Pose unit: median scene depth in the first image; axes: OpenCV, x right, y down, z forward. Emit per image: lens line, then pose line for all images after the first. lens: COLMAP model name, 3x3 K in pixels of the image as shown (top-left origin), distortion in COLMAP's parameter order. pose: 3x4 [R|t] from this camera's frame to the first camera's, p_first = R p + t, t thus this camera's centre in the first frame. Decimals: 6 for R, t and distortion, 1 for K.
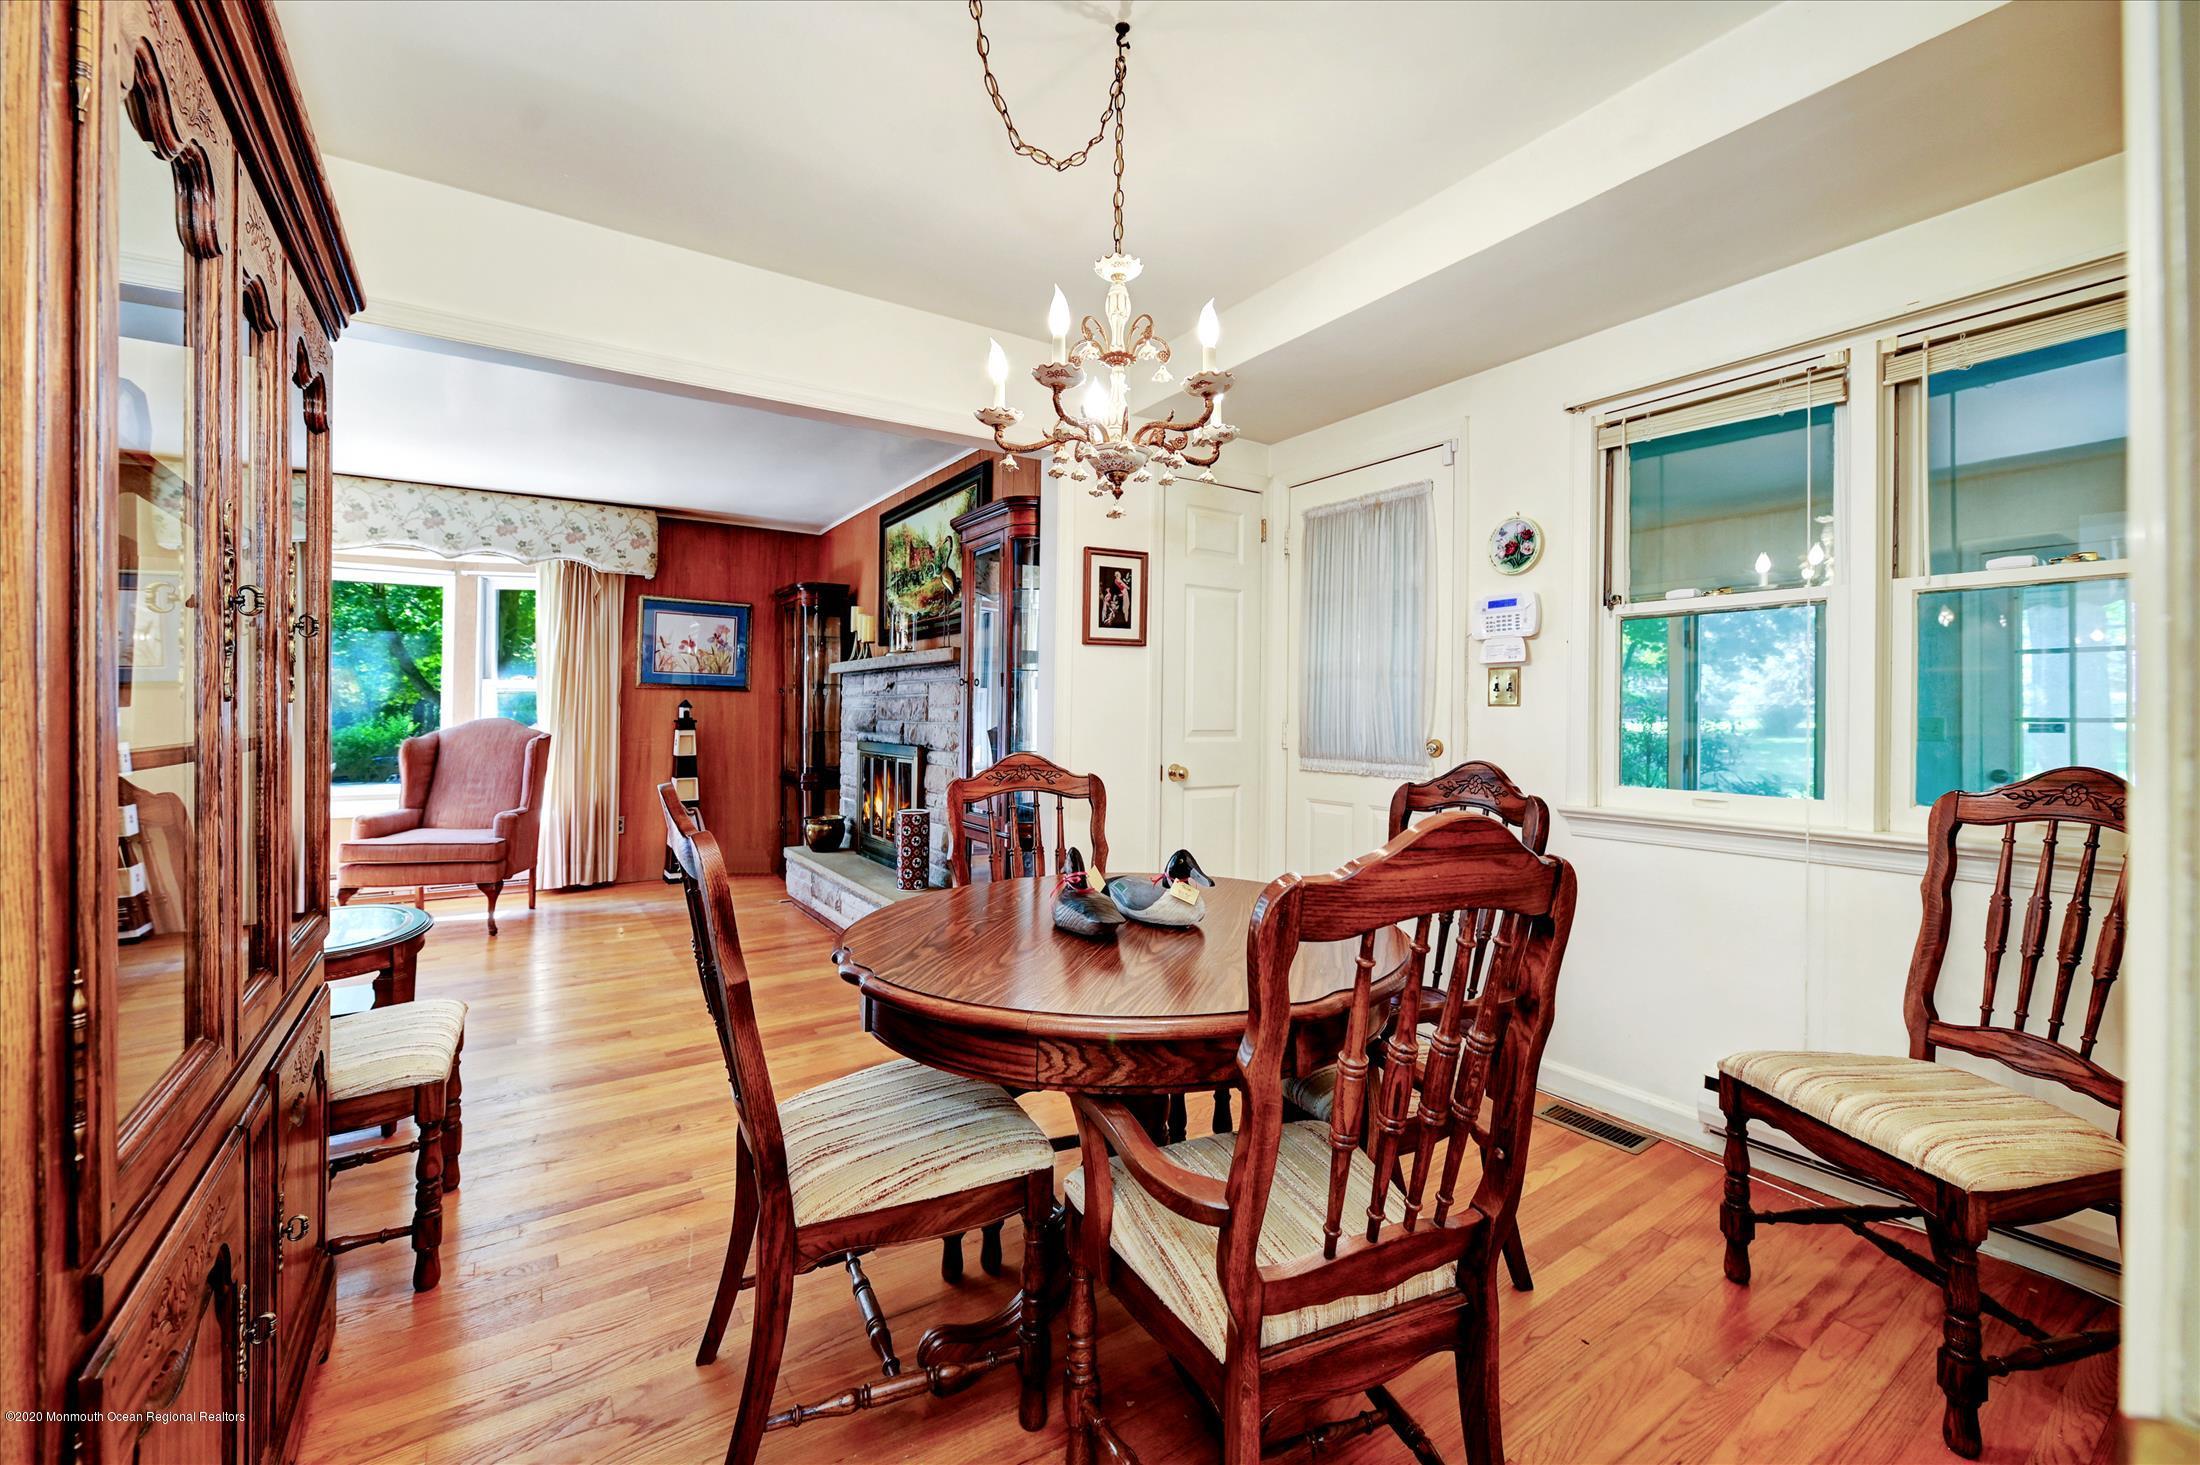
lens RADIAL K [[901.4, 0, 1108.6], [0, 901.4, 710.7], [0, 0, 1]] dist [-0.001366, -0.000267]
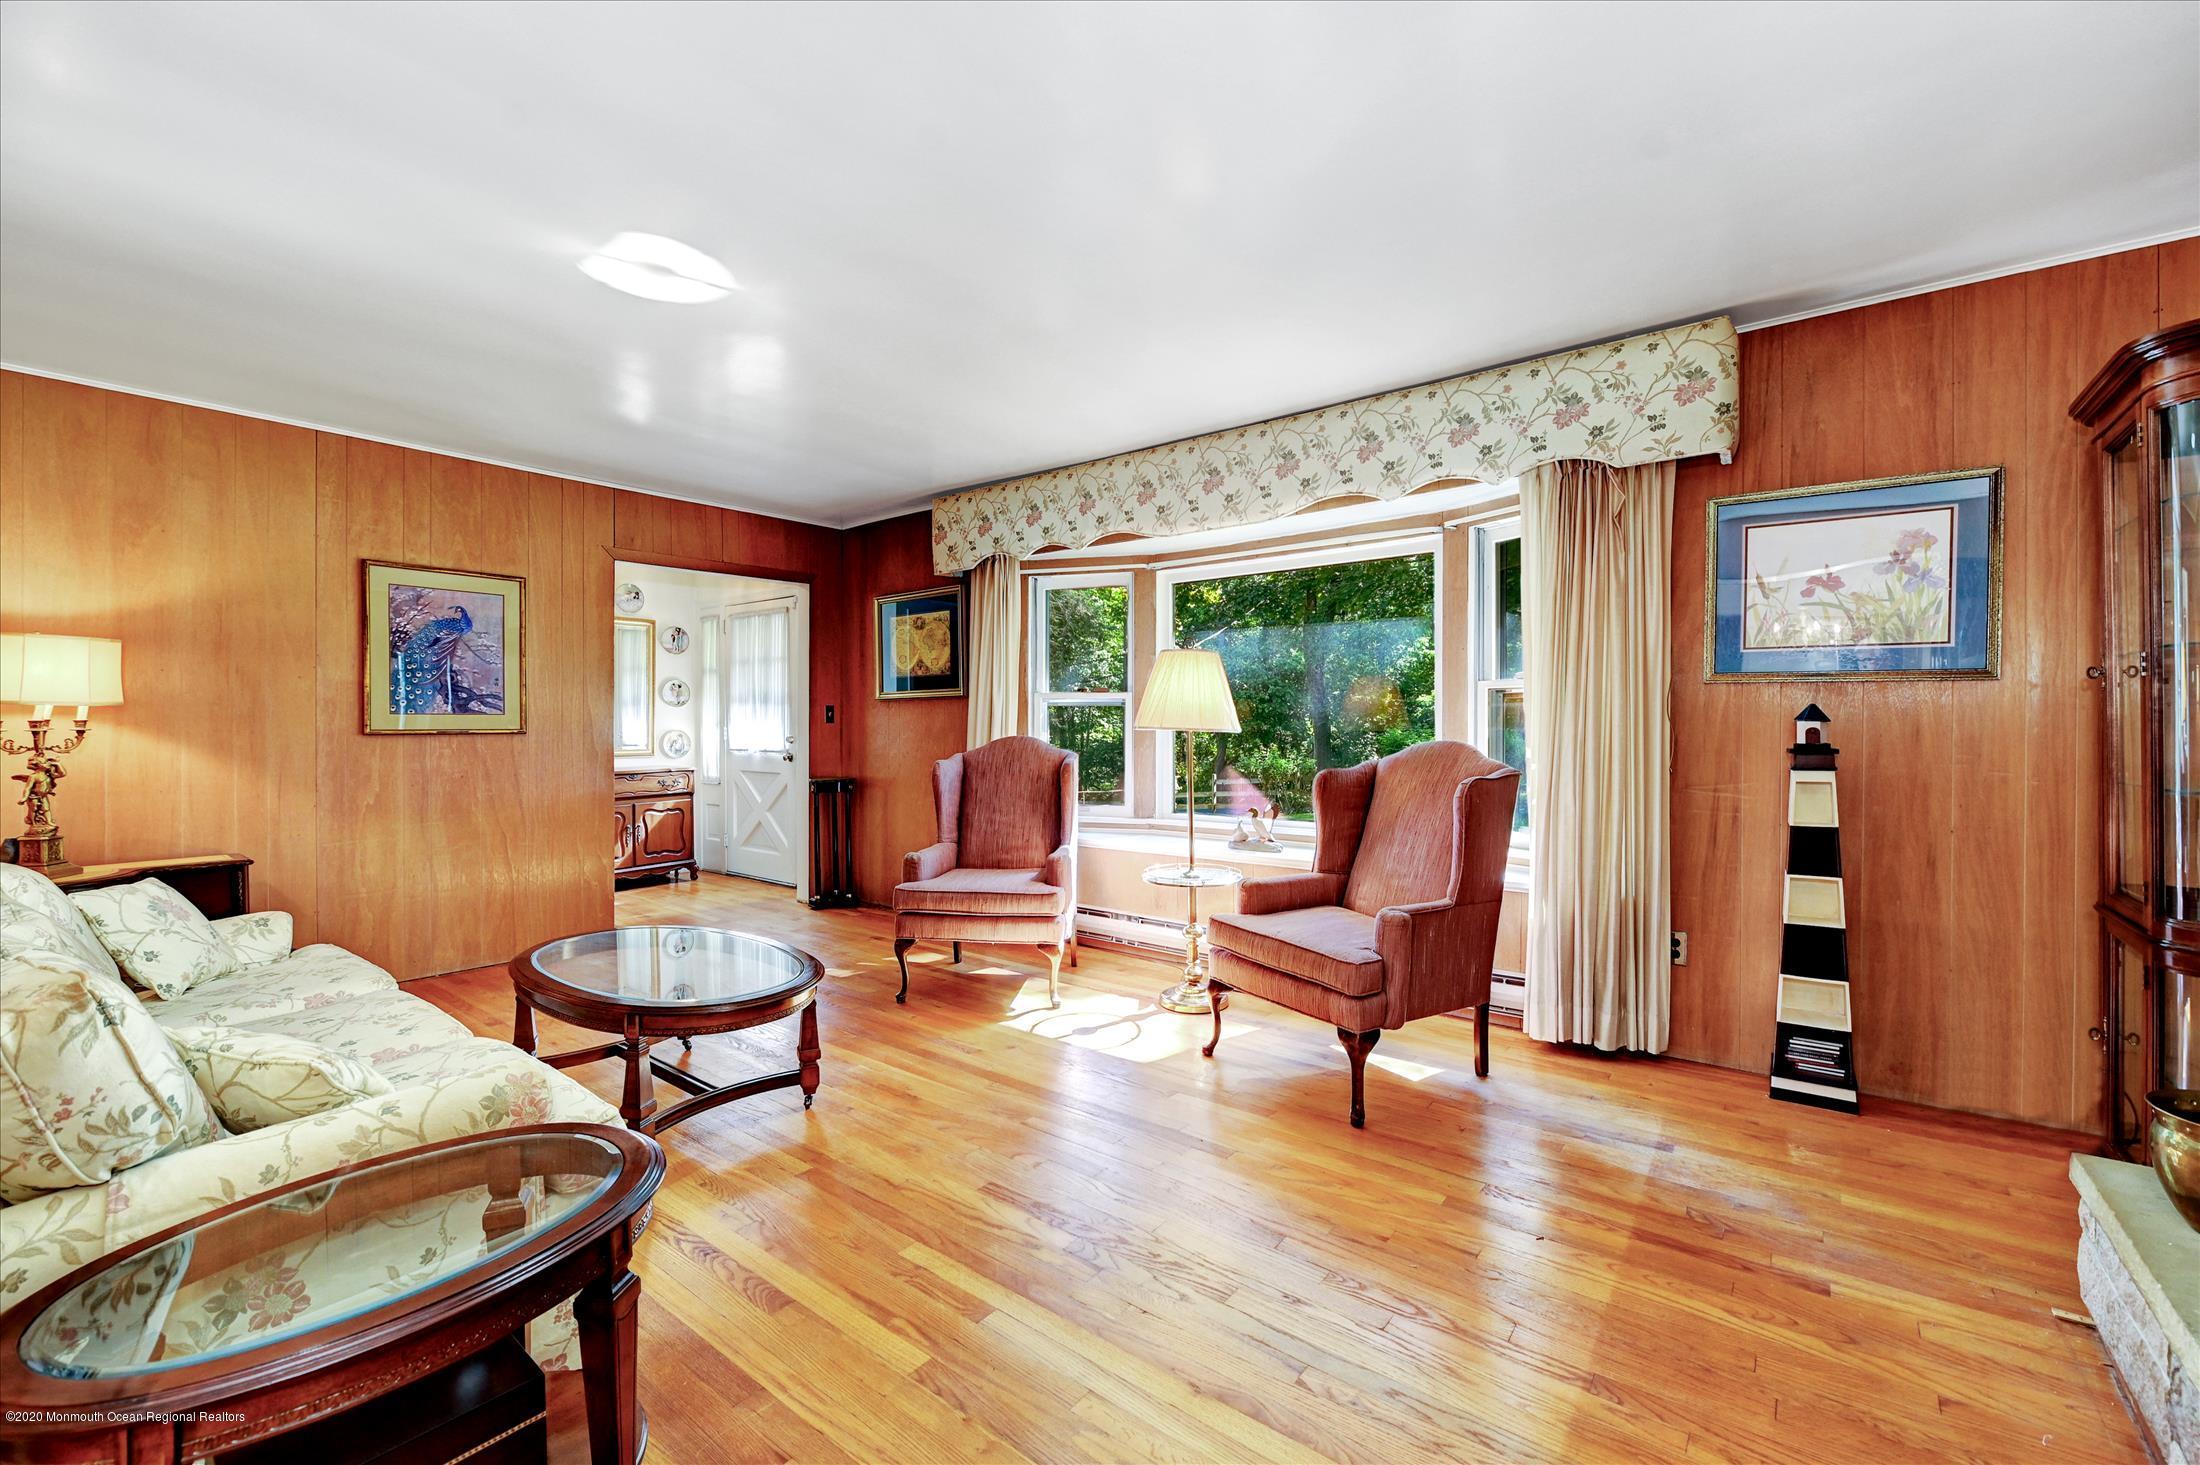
lens RADIAL K [[901.4, 0, 1107.6], [0, 901.4, 722.8], [0, 0, 1]] dist [-0.001366, -0.000267]
pose [[0.318744, -0.008221, -0.947805, -0.149973], [0.002093, 0.999966, -0.007970, 0.000154], [0.947839, 0.000556, 0.318750, 0.517451]]
